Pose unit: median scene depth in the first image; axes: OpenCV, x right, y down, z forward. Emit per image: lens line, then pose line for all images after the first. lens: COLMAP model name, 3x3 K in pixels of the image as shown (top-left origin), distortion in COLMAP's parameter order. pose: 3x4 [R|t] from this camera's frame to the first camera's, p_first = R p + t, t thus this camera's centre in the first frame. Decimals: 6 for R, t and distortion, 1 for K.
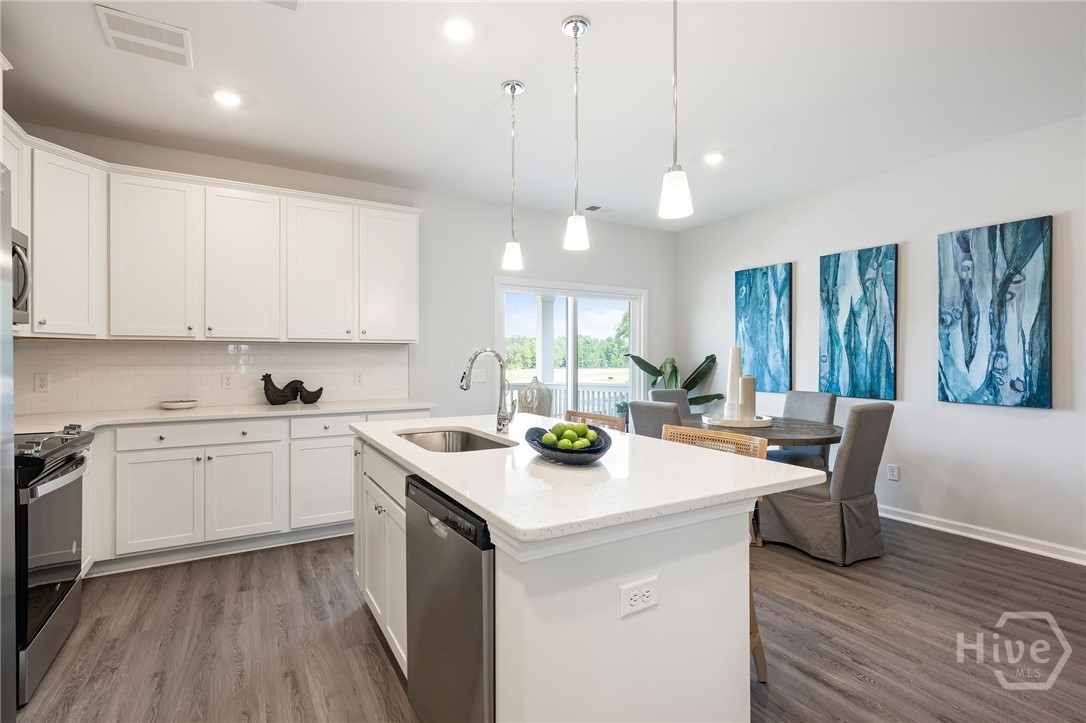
lens RADIAL K [[511.9, 0, 543.0], [0, 511.9, 361.5], [0, 0, 1]] dist [-0.000021, -0.000135]
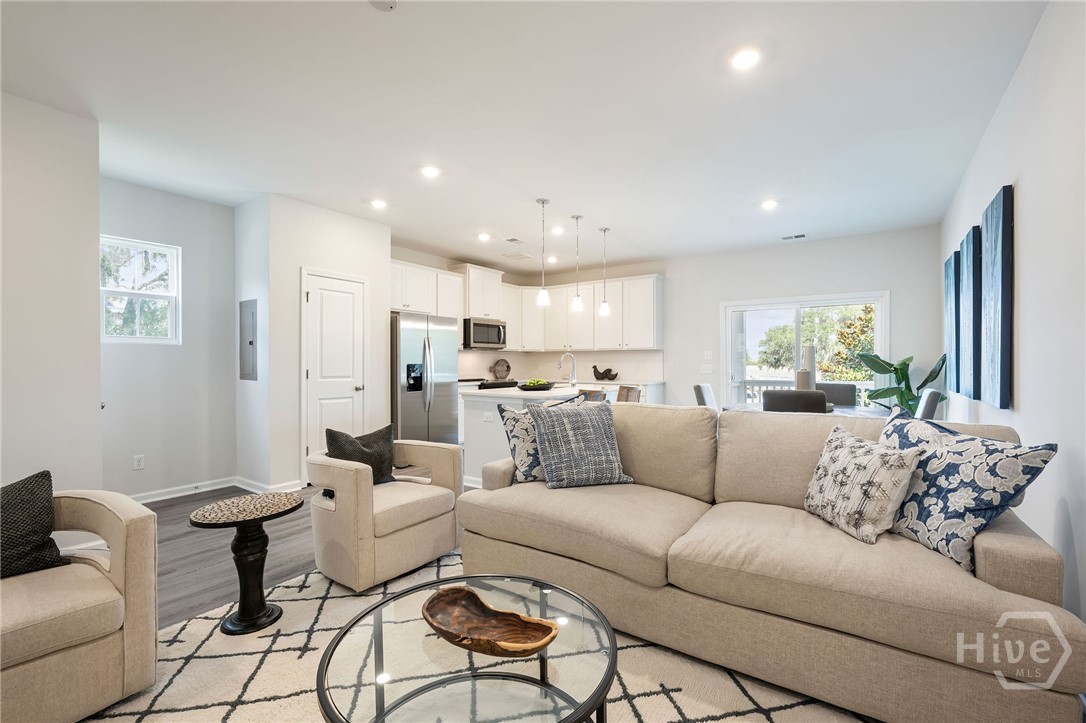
lens RADIAL K [[467.3, 0, 543.0], [0, 467.3, 361.5], [0, 0, 1]] dist [-0.003267, -0.000346]
pose [[0.410555, -0.000210, -0.911836, 1.074715], [-0.005583, 0.999981, -0.002744, 0.013025], [0.911819, 0.006218, 0.410546, -0.023422]]
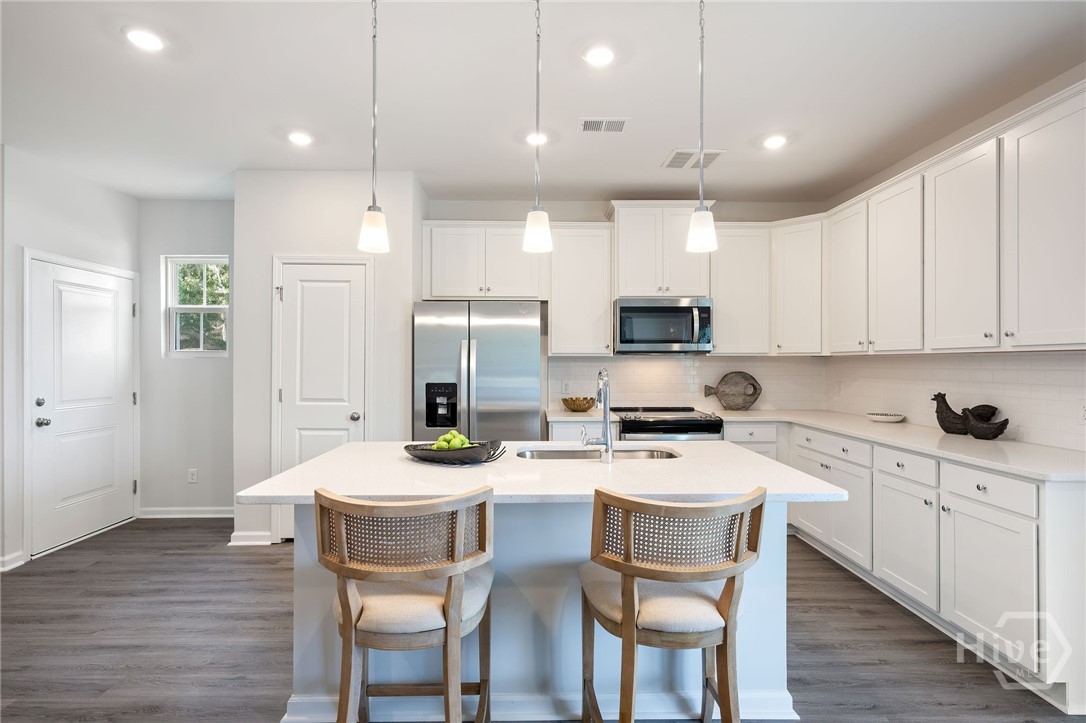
lens RADIAL K [[516.2, 0, 537.9], [0, 516.2, 362.9], [0, 0, 1]] dist [0.002640, -0.000603]
pose [[-0.495065, 0.002248, -0.868853, 0.433338], [-0.005358, 0.999970, 0.005640, -0.021835], [0.868839, 0.007448, -0.495038, 0.764578]]
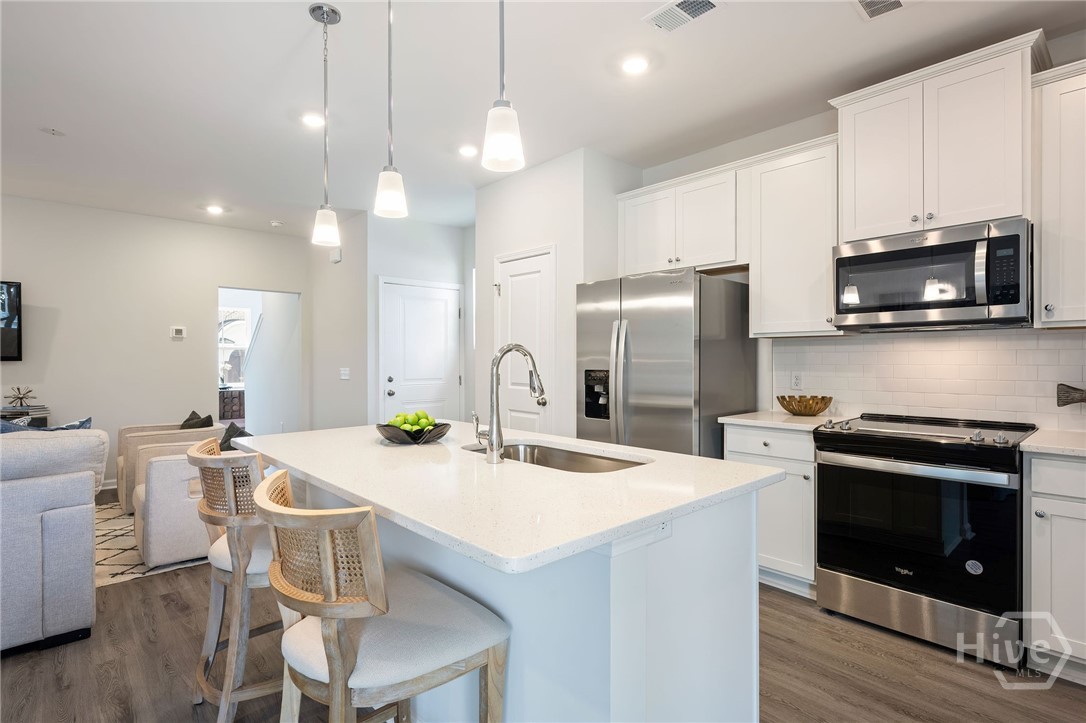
lens RADIAL K [[541.2, 0, 543.0], [0, 541.2, 361.5], [0, 0, 1]] dist [-0.002280, -0.000115]
pose [[-0.978327, 0.005508, -0.206991, 0.005921], [0.003411, 0.999939, 0.010488, -0.003832], [0.207036, 0.009555, -0.978287, 0.997654]]
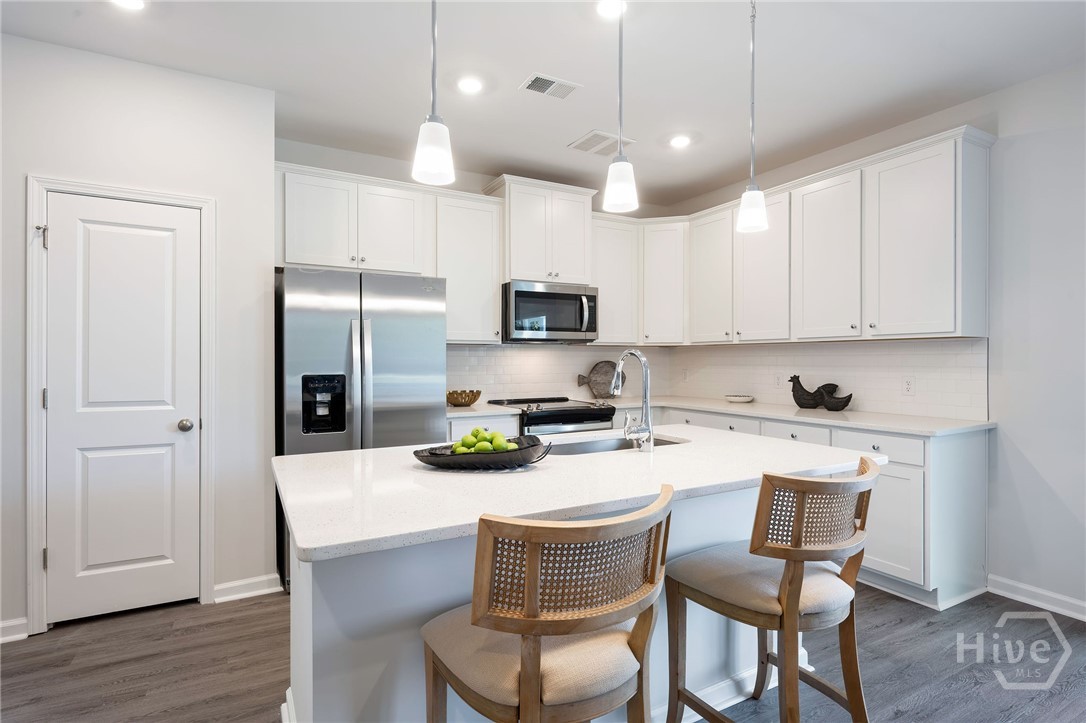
lens RADIAL K [[536.9, 0, 540.3], [0, 536.9, 362.6], [0, 0, 1]] dist [-0.002777, 0.000163]
pose [[-0.030946, 0.007877, -0.999490, 0.445712], [-0.005174, 0.999954, 0.008041, -0.005017], [0.999508, 0.005420, -0.030904, 0.490210]]
